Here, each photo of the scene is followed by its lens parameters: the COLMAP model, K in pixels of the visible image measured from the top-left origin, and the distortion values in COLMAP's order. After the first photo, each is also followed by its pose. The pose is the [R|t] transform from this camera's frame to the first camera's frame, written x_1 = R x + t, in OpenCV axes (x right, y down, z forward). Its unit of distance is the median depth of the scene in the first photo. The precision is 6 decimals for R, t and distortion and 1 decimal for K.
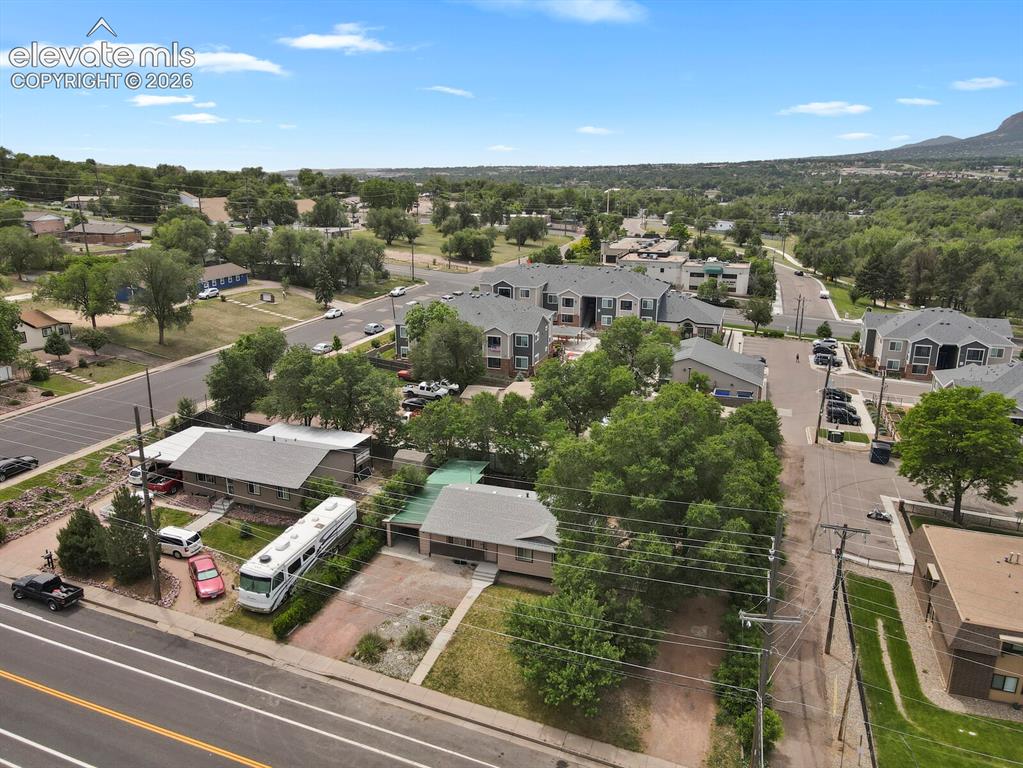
lens RADIAL K [[750.2, 0, 506.7], [0, 750.2, 393.8], [0, 0, 1]] dist [0.004284, 0.018051]
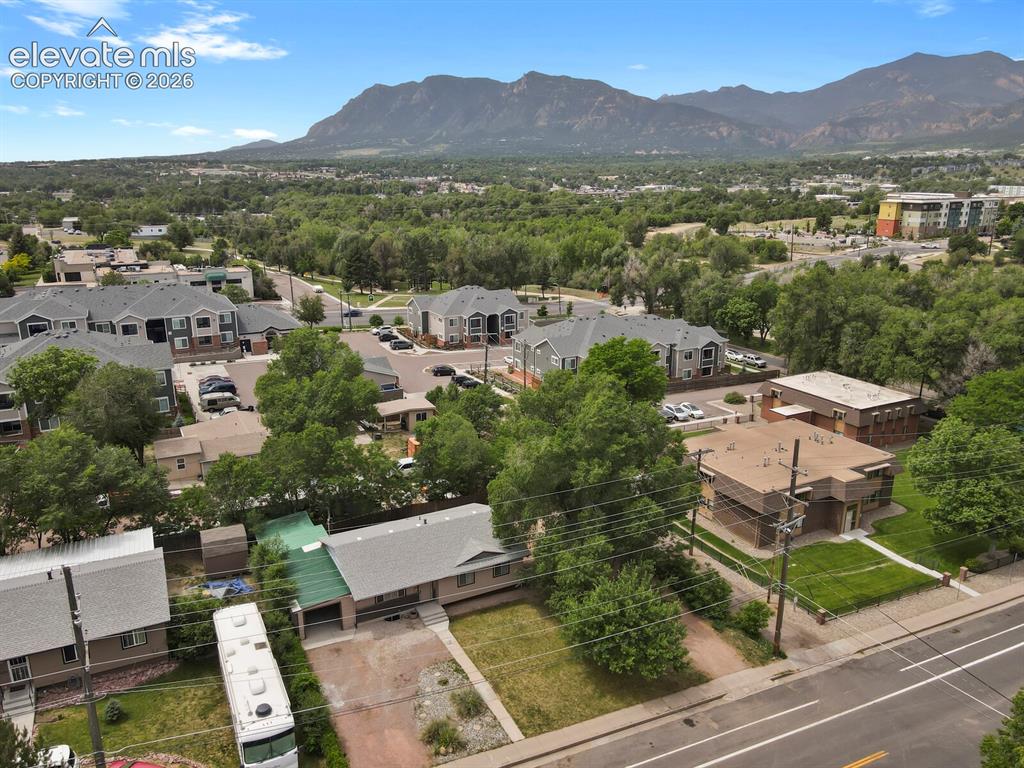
lens RADIAL K [[751.0, 0, 508.3], [0, 751.0, 381.4], [0, 0, 1]] dist [0.004284, 0.018051]
pose [[0.690969, -0.200487, 0.694526, -0.535196], [0.211342, 0.974820, 0.071139, -0.083192], [-0.691300, 0.097628, 0.715942, 0.248604]]
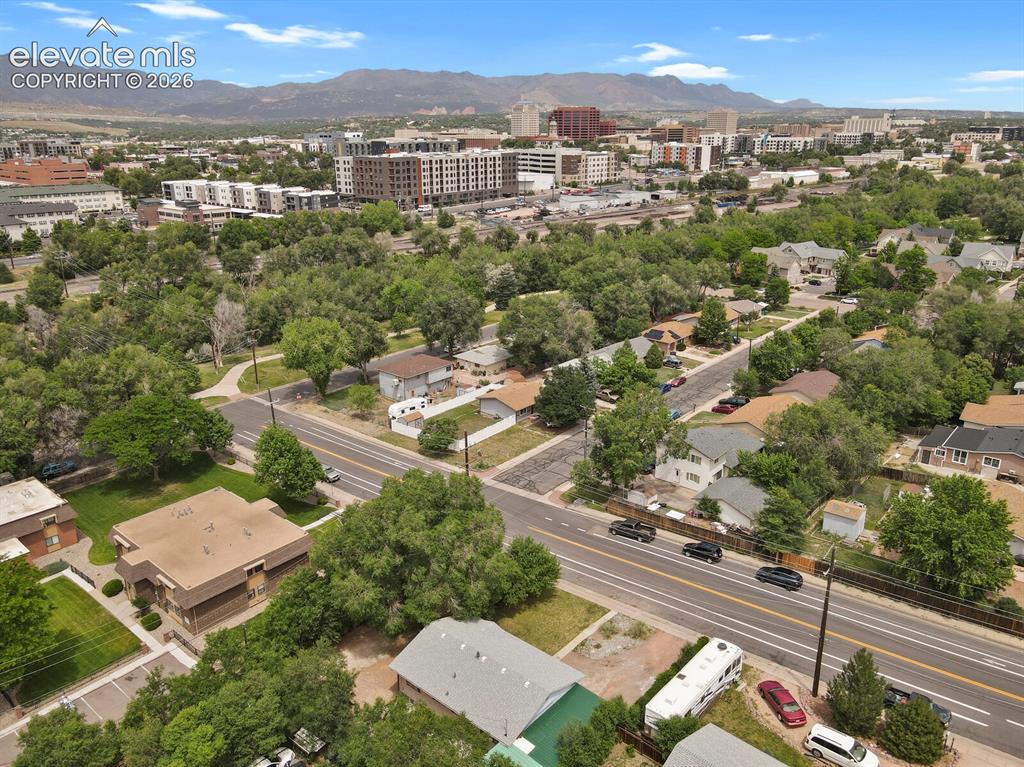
lens RADIAL K [[751.0, 0, 510.2], [0, 751.0, 381.7], [0, 0, 1]] dist [0.004284, 0.018051]
pose [[-0.928283, -0.119441, 0.352171, -0.338852], [0.108117, 0.819424, 0.562898, -0.767610], [-0.355810, 0.560605, -0.747744, 1.598388]]
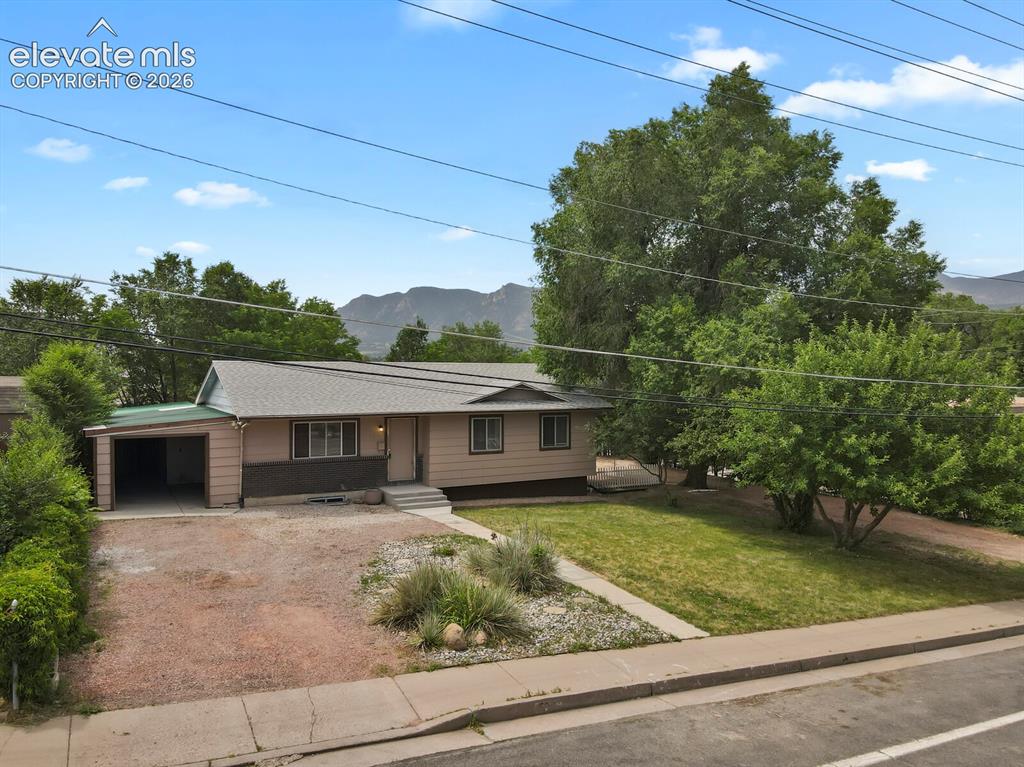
lens RADIAL K [[751.0, 0, 511.3], [0, 751.0, 376.6], [0, 0, 1]] dist [0.004284, 0.018051]
pose [[0.667171, -0.000587, 0.744904, -0.300158], [0.214226, 0.957905, -0.191115, 0.261347], [-0.713435, 0.287084, 0.639213, 0.663587]]
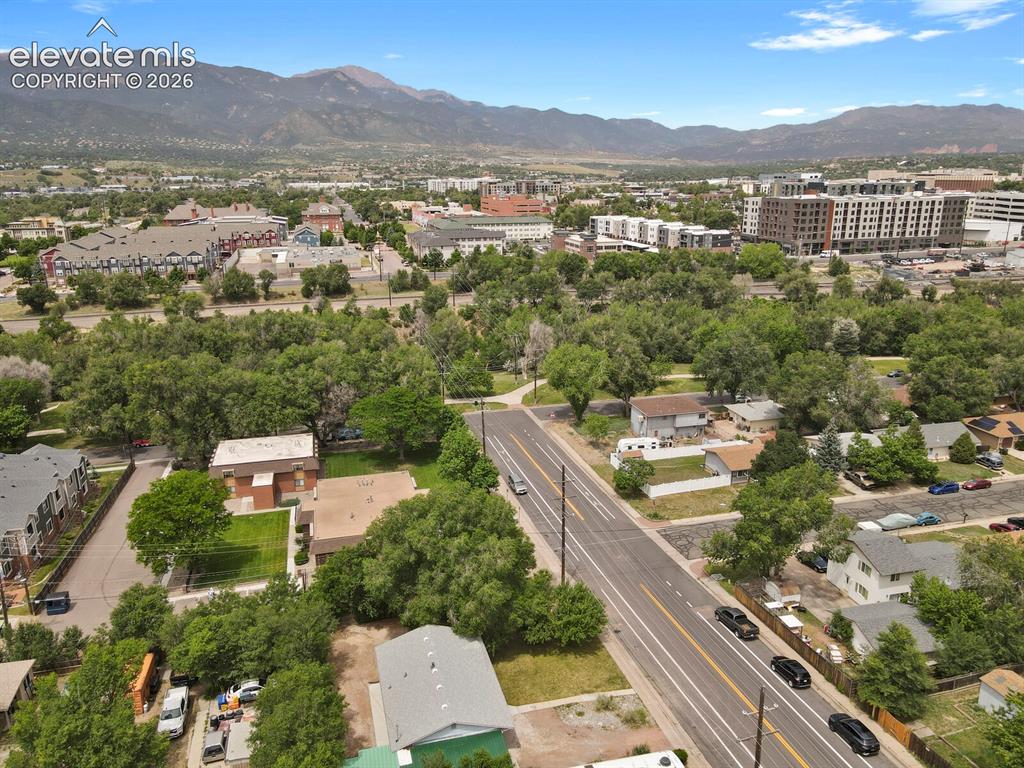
lens RADIAL K [[751.0, 0, 512.6], [0, 751.0, 389.3], [0, 0, 1]] dist [0.004284, 0.018051]
pose [[-0.551925, -0.235401, 0.799978, -0.820768], [0.242136, 0.872756, 0.423872, -0.651000], [-0.797965, 0.427649, -0.424697, 1.238079]]
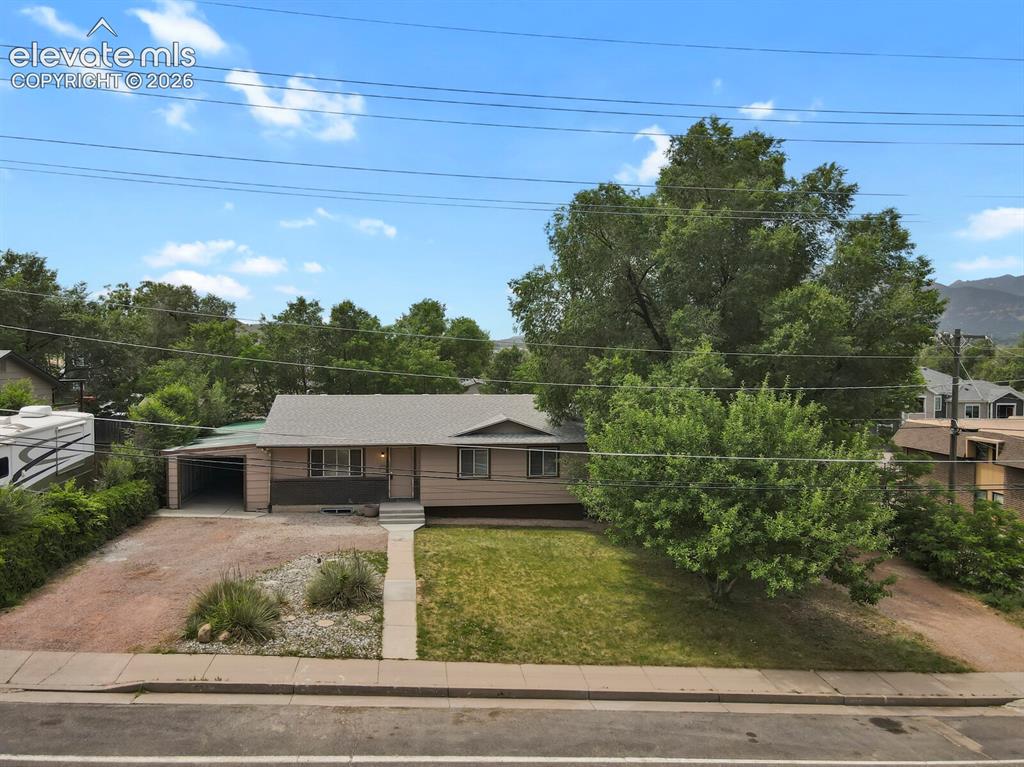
lens RADIAL K [[751.0, 0, 512.1], [0, 751.0, 388.3], [0, 0, 1]] dist [0.004284, 0.018051]
pose [[0.892617, -0.011776, 0.450662, -0.187191], [0.123860, 0.967595, -0.220043, 0.273166], [-0.433467, 0.252234, 0.865150, 0.496782]]
